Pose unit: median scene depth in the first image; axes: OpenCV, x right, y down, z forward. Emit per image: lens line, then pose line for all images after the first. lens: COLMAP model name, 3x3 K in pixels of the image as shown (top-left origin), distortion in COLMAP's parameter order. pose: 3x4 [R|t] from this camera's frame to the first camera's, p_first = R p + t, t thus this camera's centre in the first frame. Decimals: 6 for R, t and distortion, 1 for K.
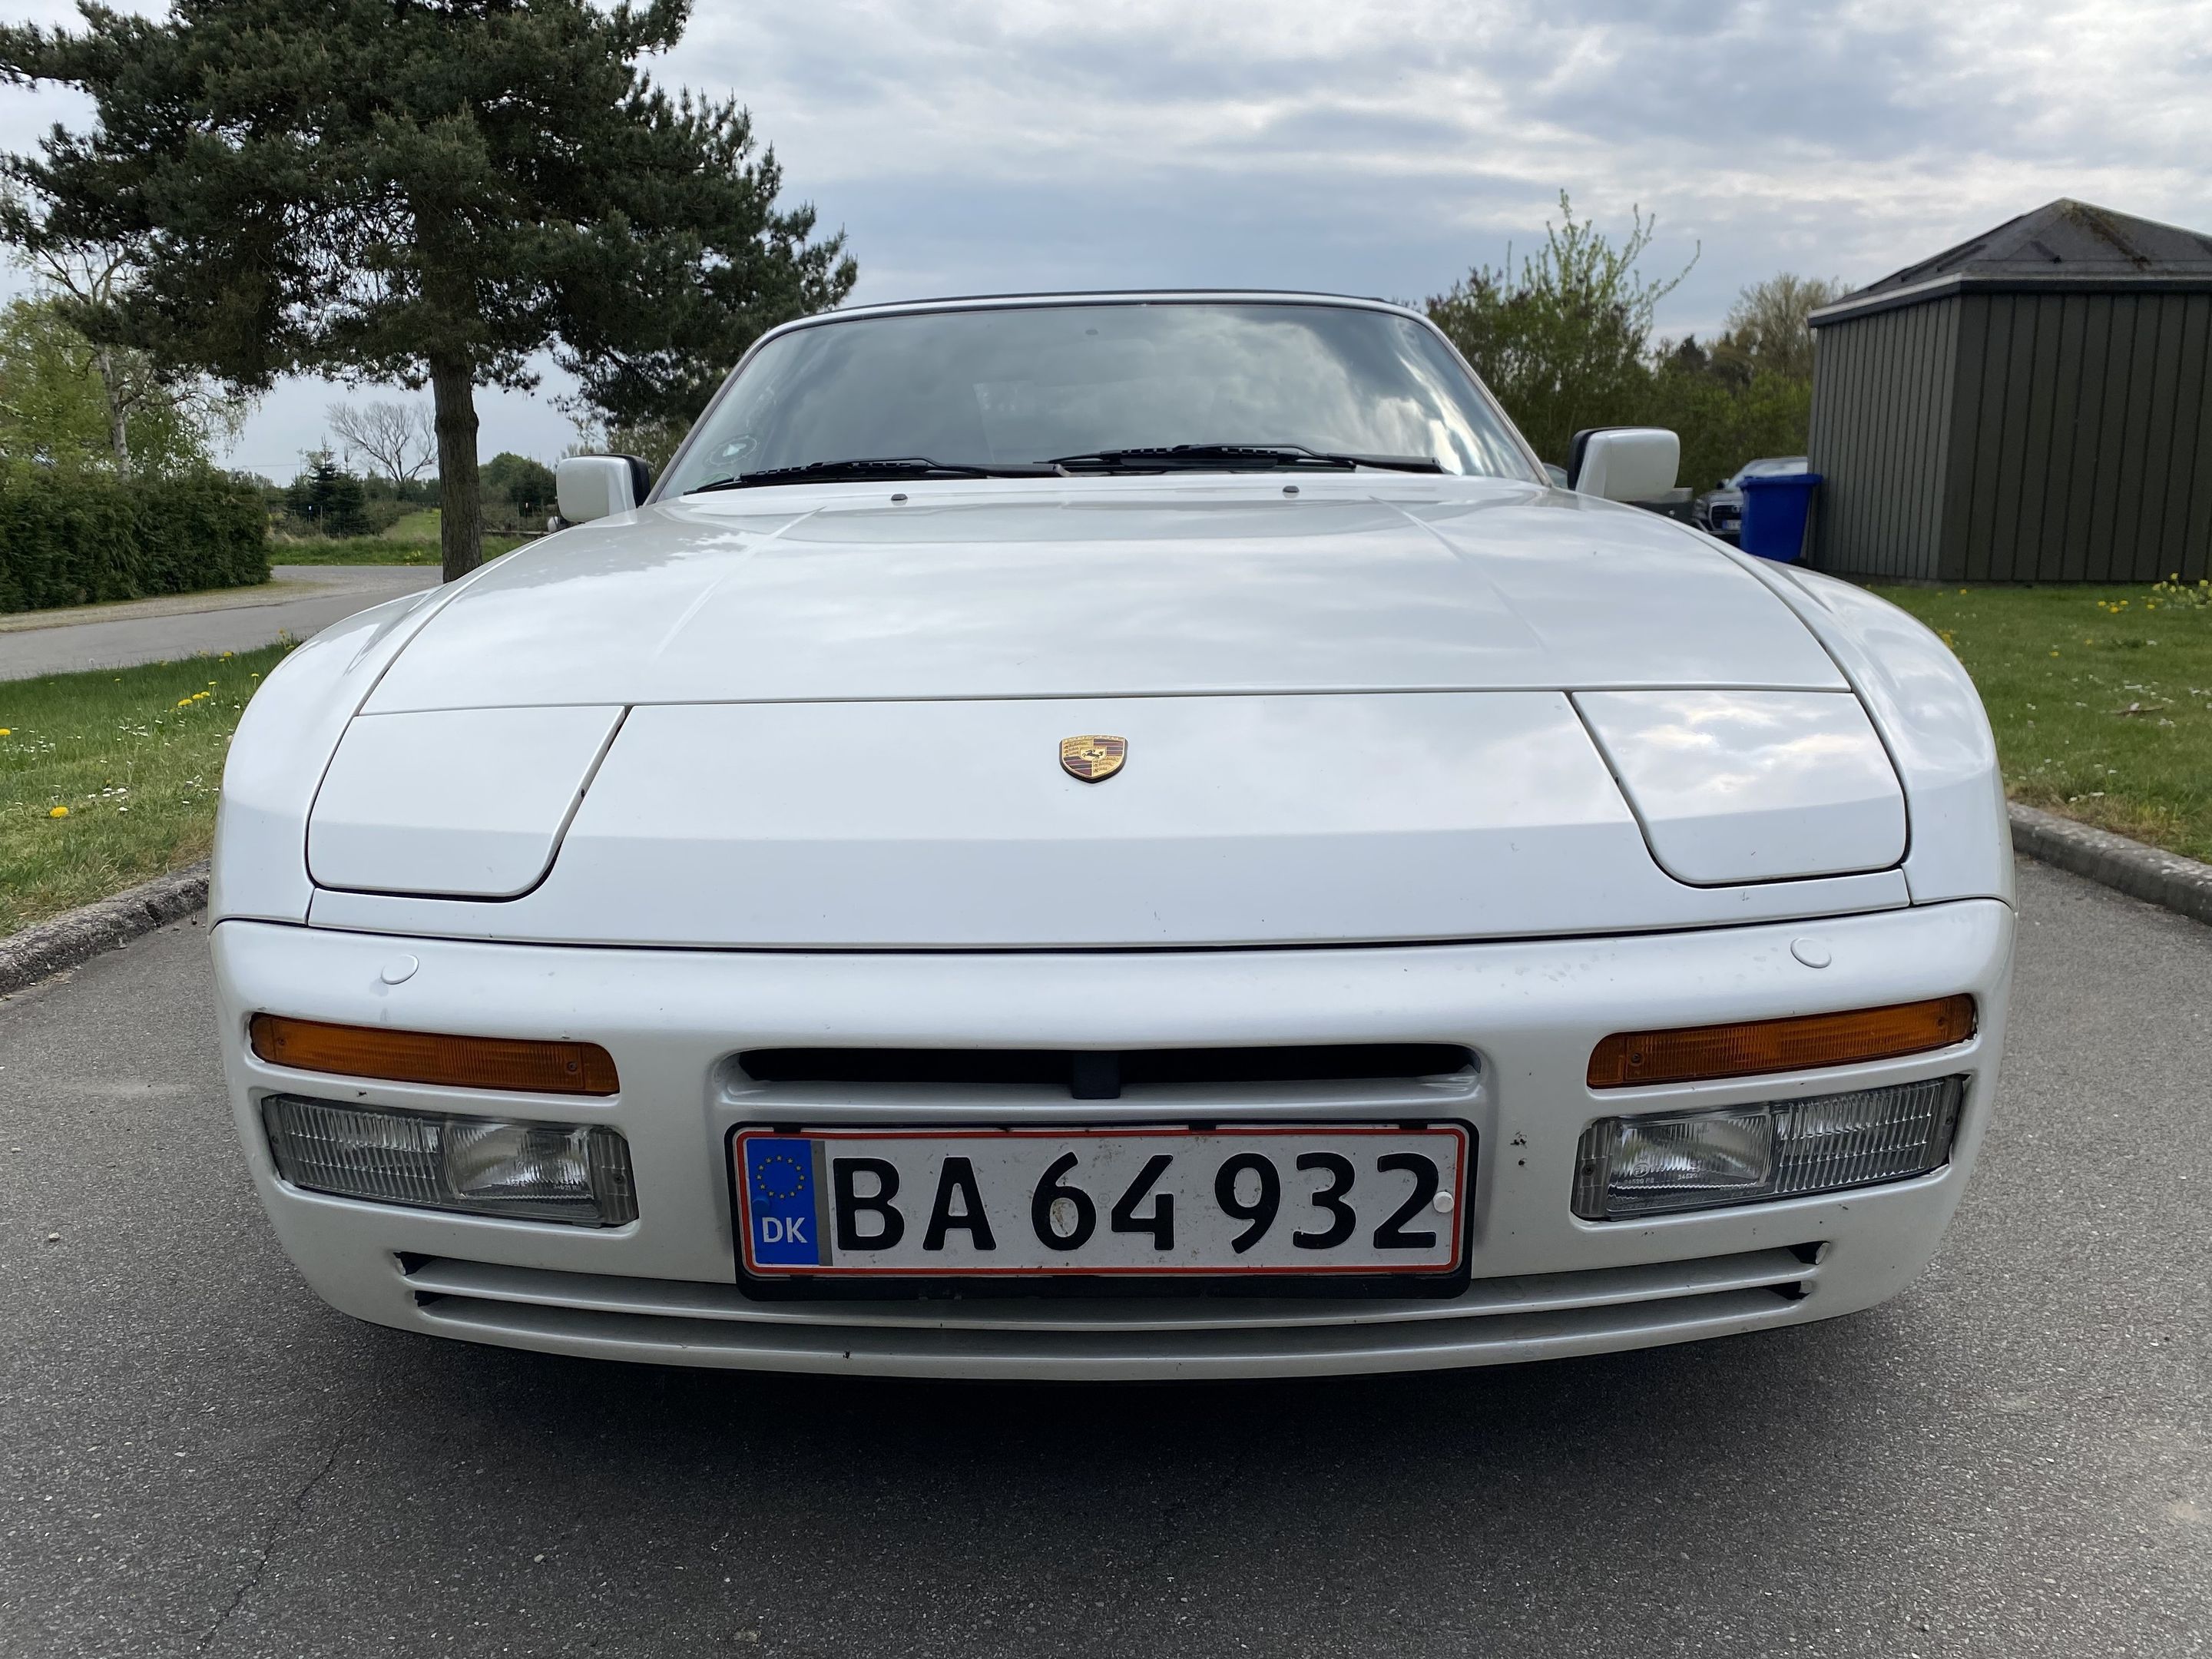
lens RADIAL K [[1765.8, 0, 1040.4], [0, 1765.8, 679.0], [0, 0, 1]] dist [0.043092, -0.047058]
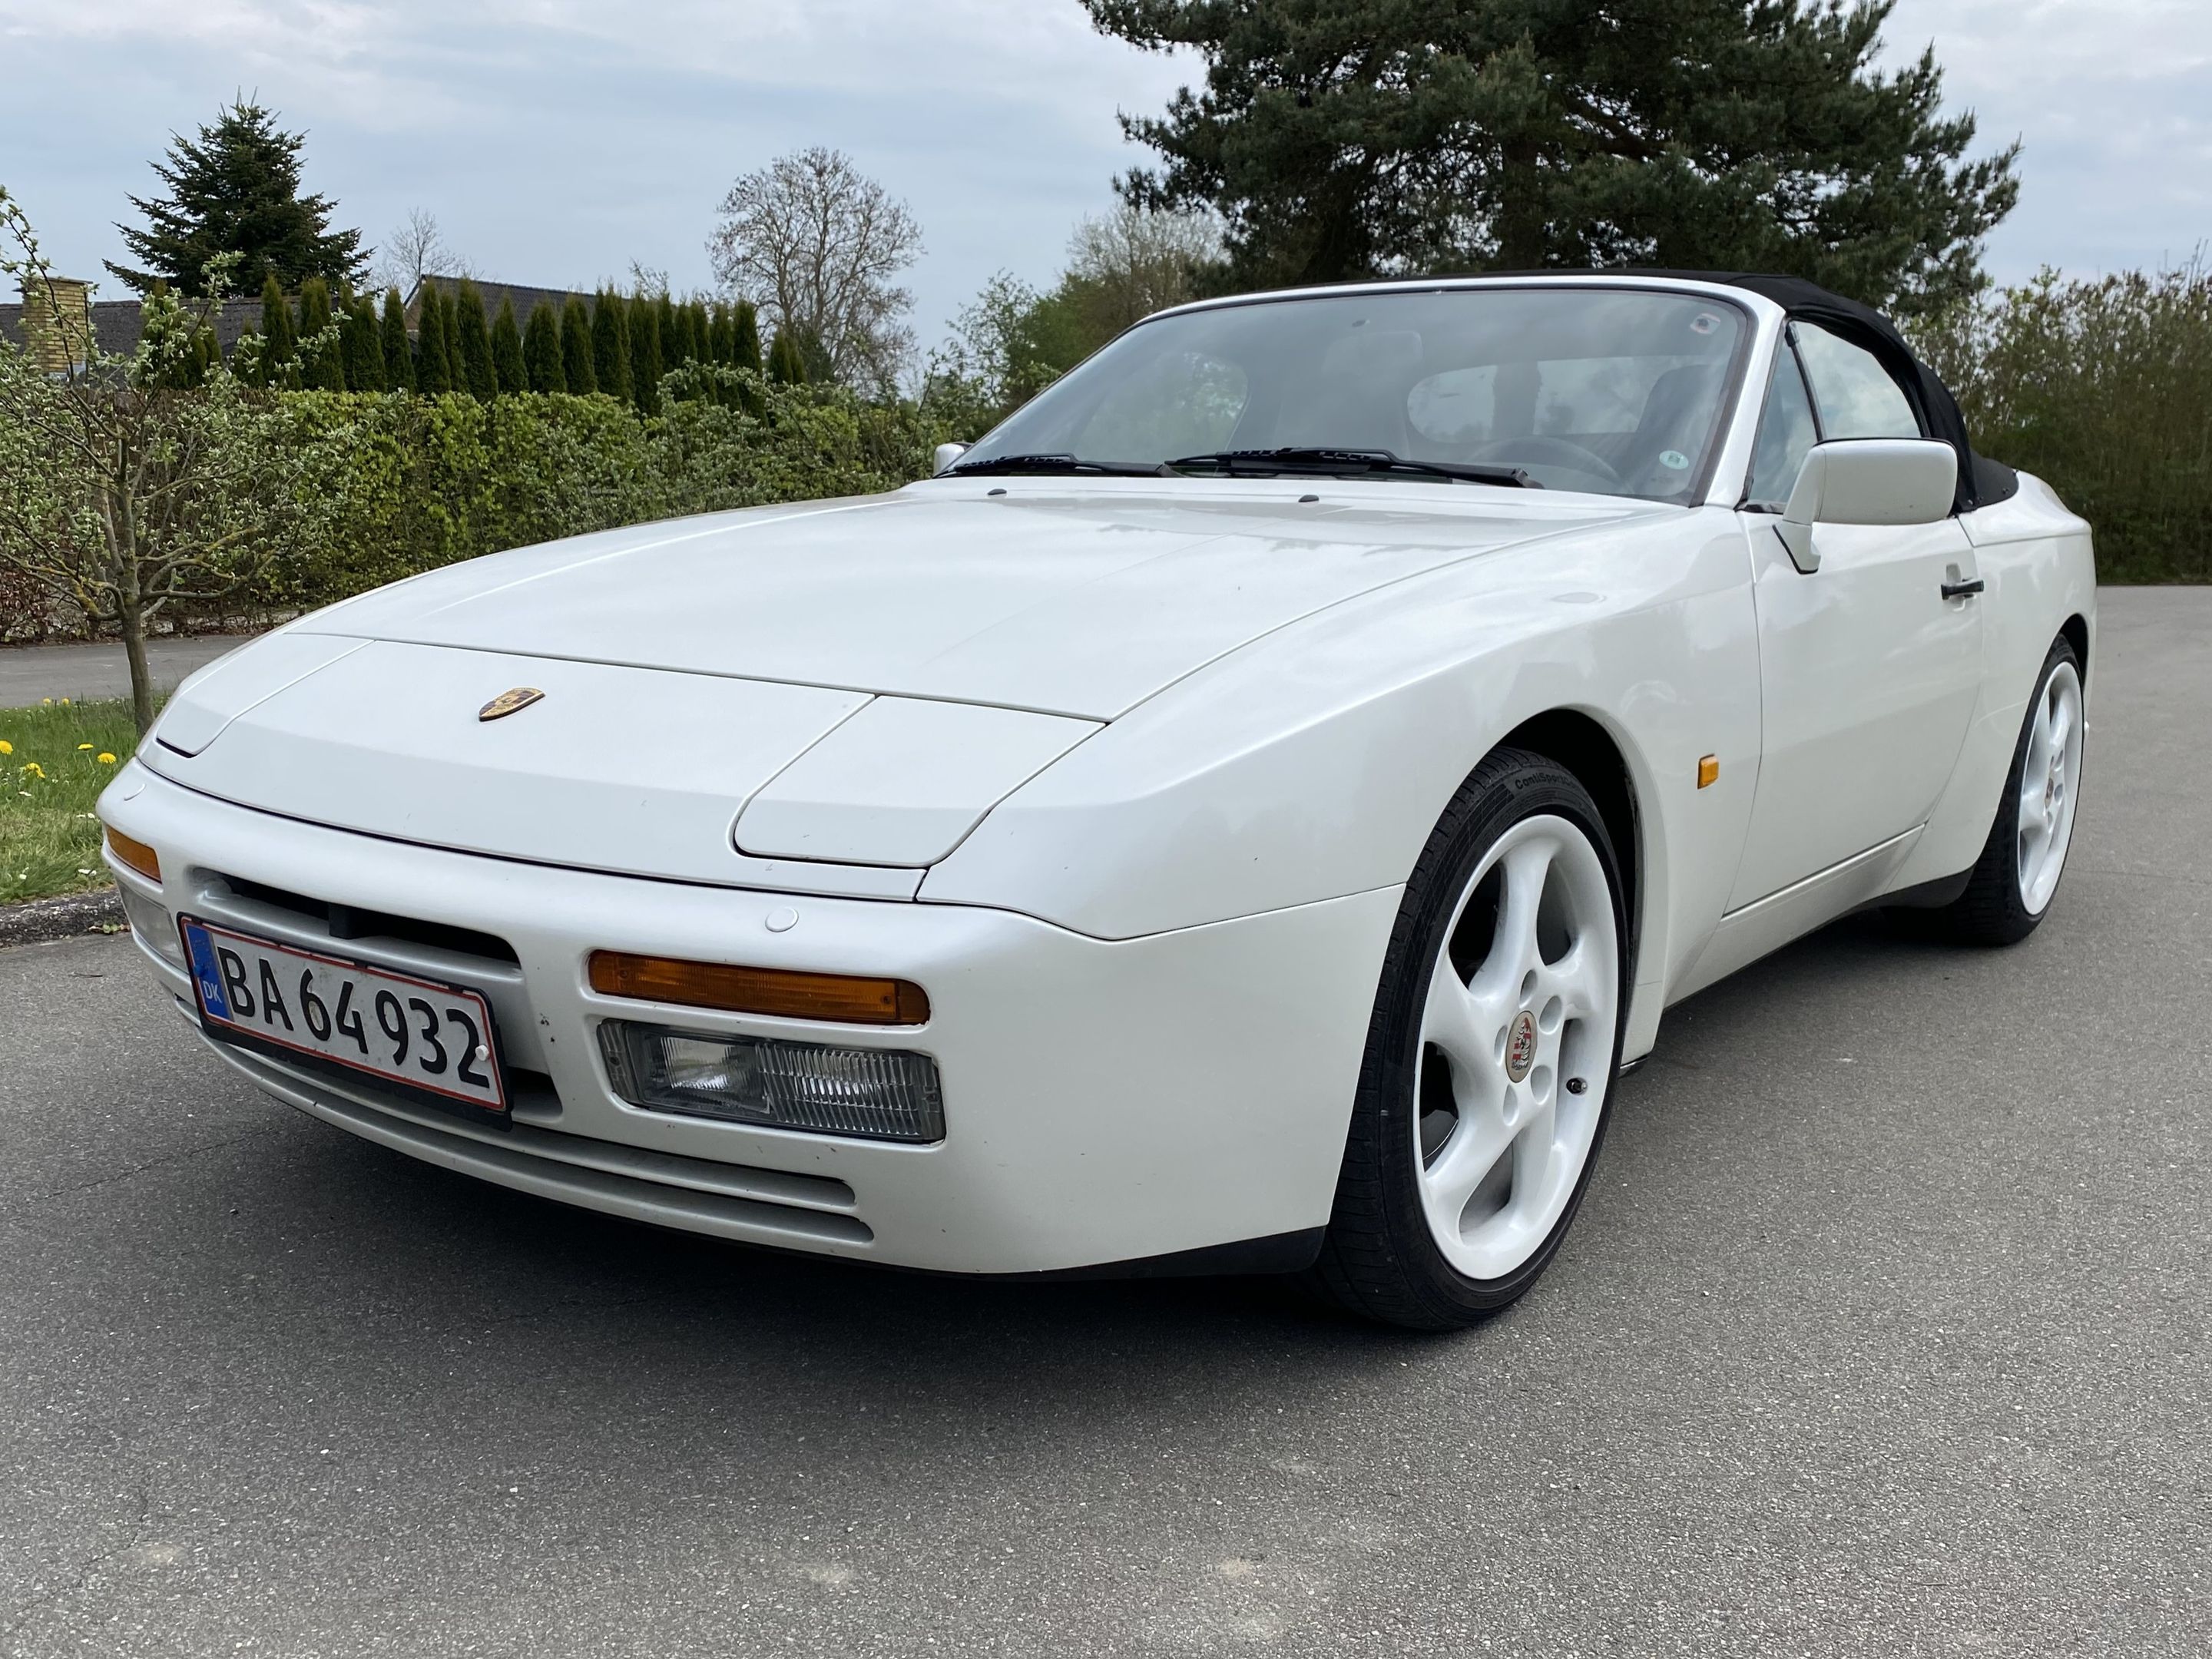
lens RADIAL K [[2043.5, 0, 1102.6], [0, 2043.5, 749.9], [0, 0, 1]] dist [0.026955, 0.000000]
pose [[0.822172, 0.108791, -0.558747, 1.265488], [-0.087684, 0.994056, 0.064524, -0.059415], [0.562445, -0.004057, 0.826825, 0.002897]]
